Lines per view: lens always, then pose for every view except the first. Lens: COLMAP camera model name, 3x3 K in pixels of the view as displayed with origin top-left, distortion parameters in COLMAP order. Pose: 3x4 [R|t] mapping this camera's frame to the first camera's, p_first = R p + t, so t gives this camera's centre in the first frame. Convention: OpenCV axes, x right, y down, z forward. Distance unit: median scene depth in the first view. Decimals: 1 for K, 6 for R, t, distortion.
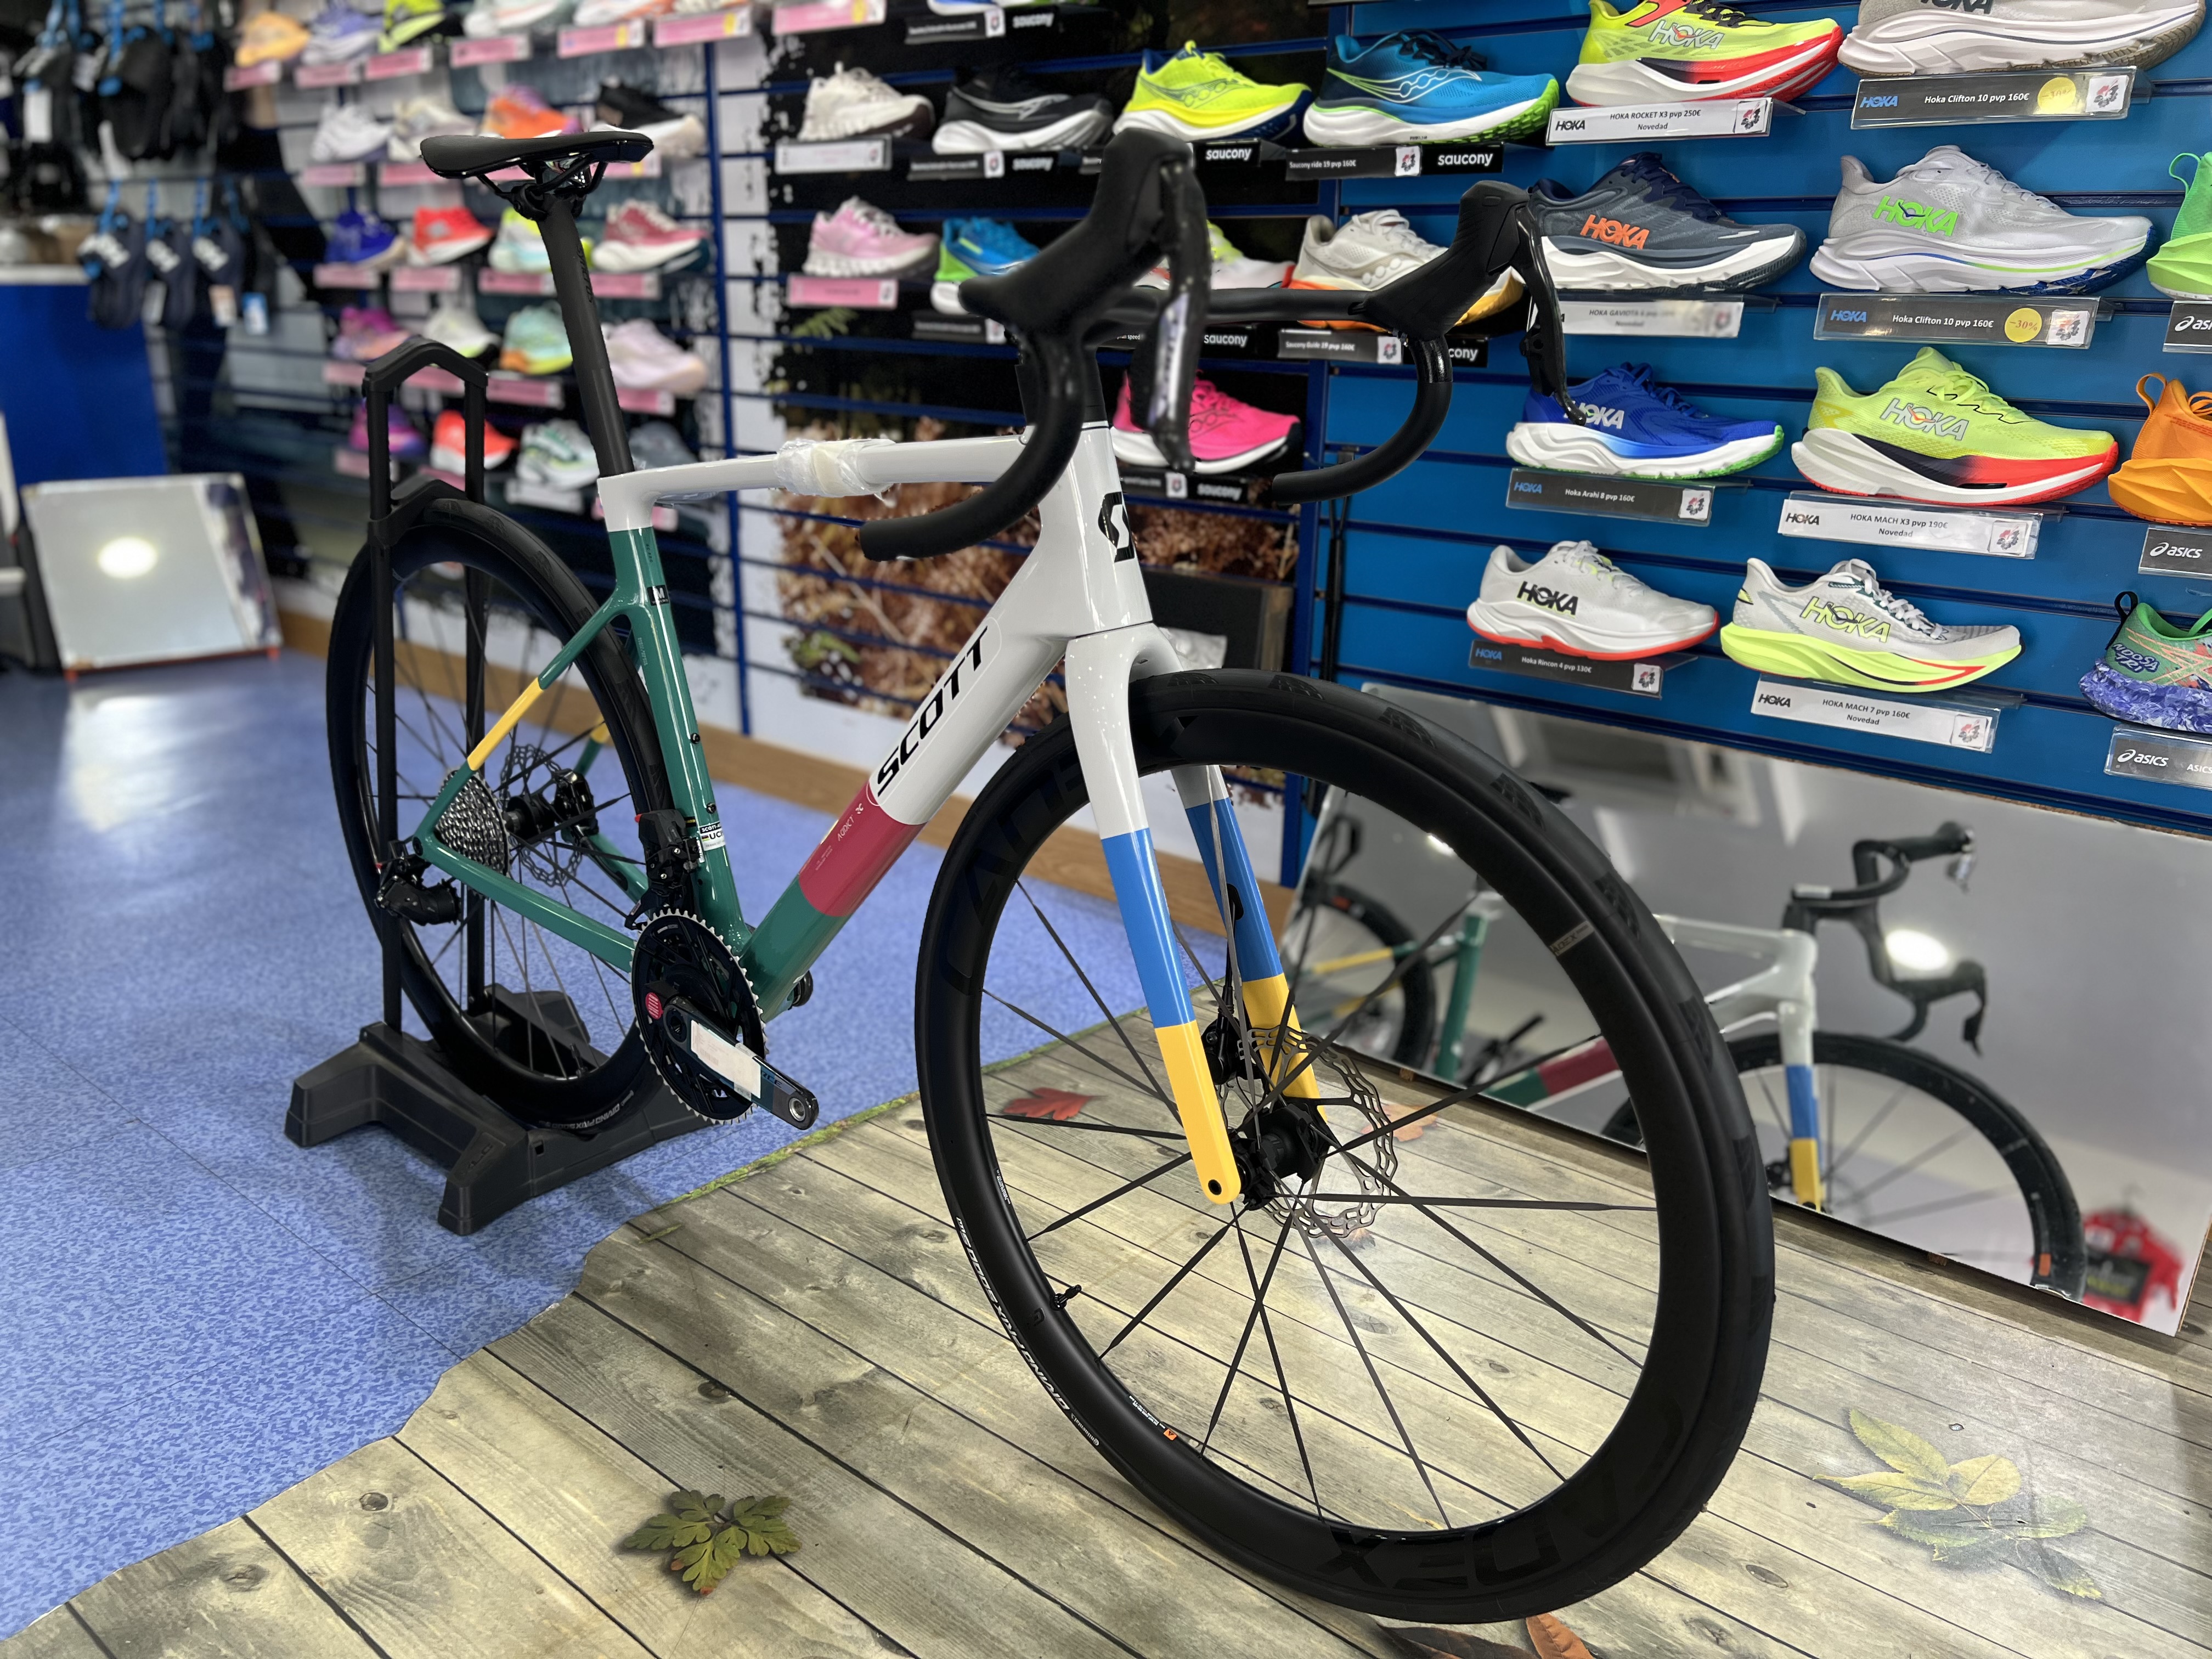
lens RADIAL K [[1658.7, 0, 1100.8], [0, 1658.7, 830.6], [0, 0, 1]] dist [0.046572, -0.051734]
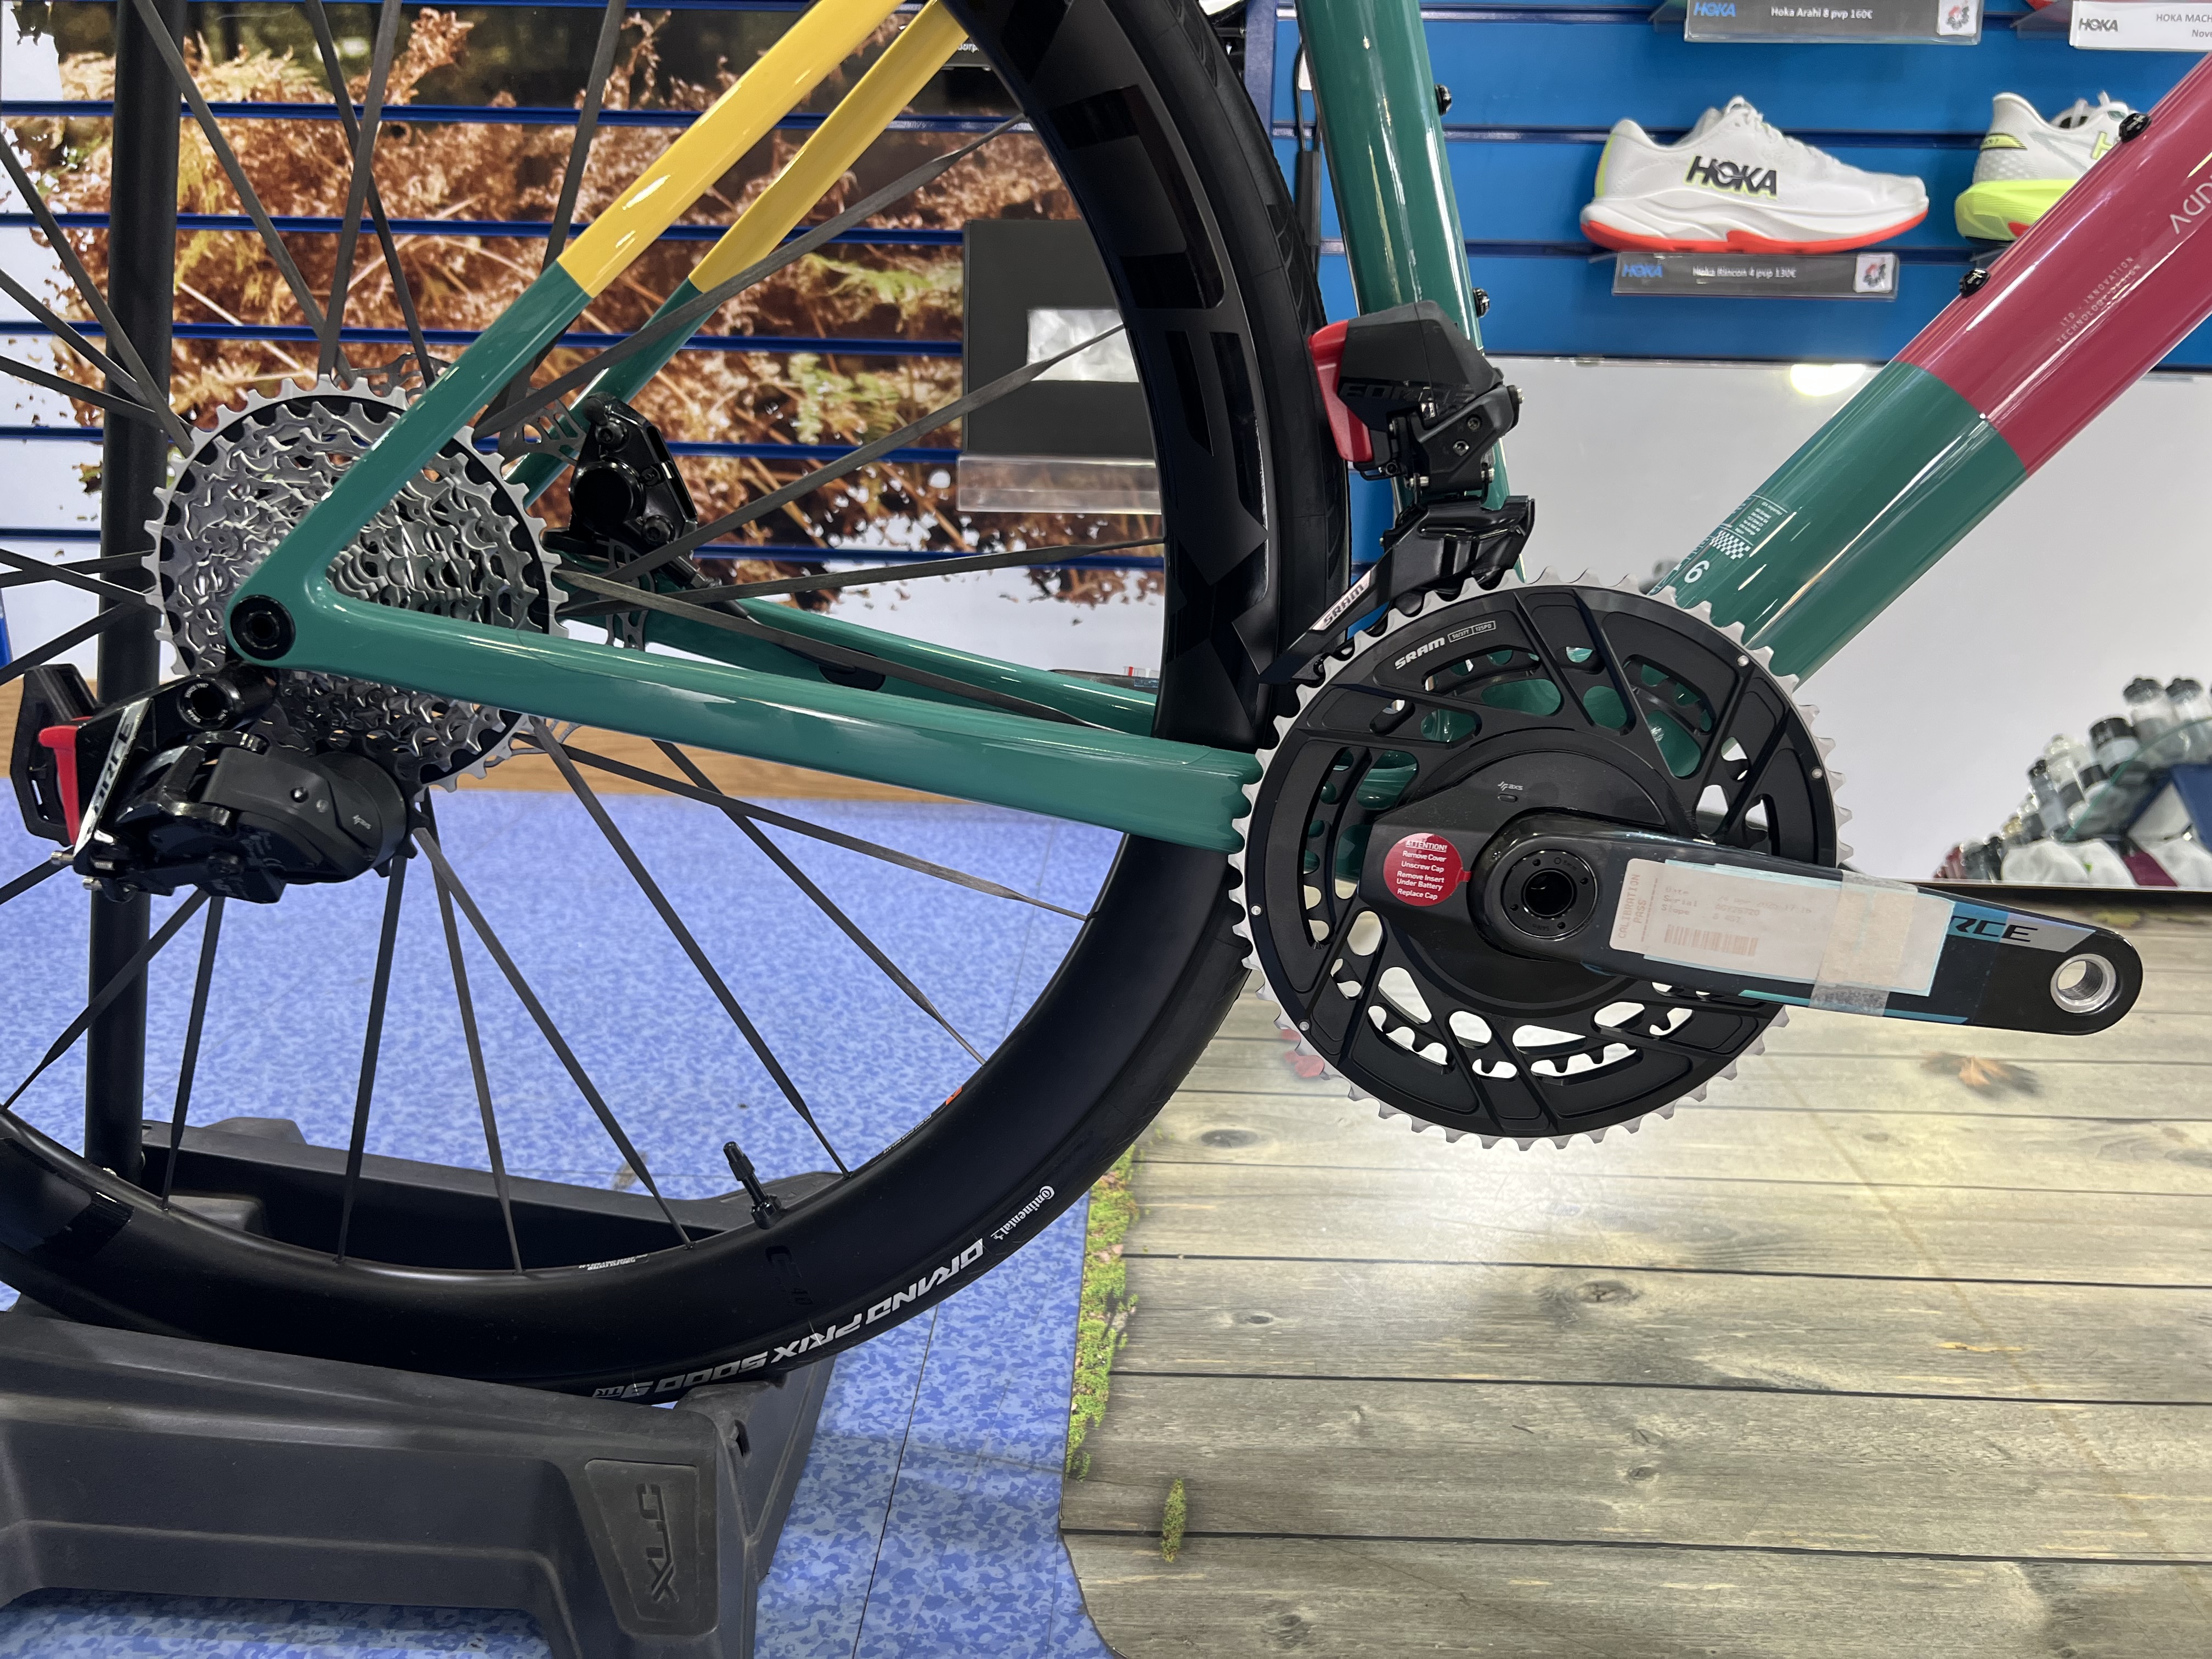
lens RADIAL K [[1675.6, 0, 1100.6], [0, 1675.6, 823.3], [0, 0, 1]] dist [0.040934, -0.046229]
pose [[0.789006, -0.174379, 0.589120, -0.473737], [0.188400, 0.981351, 0.038156, 0.061542], [-0.584787, 0.080885, 0.807144, 0.664319]]
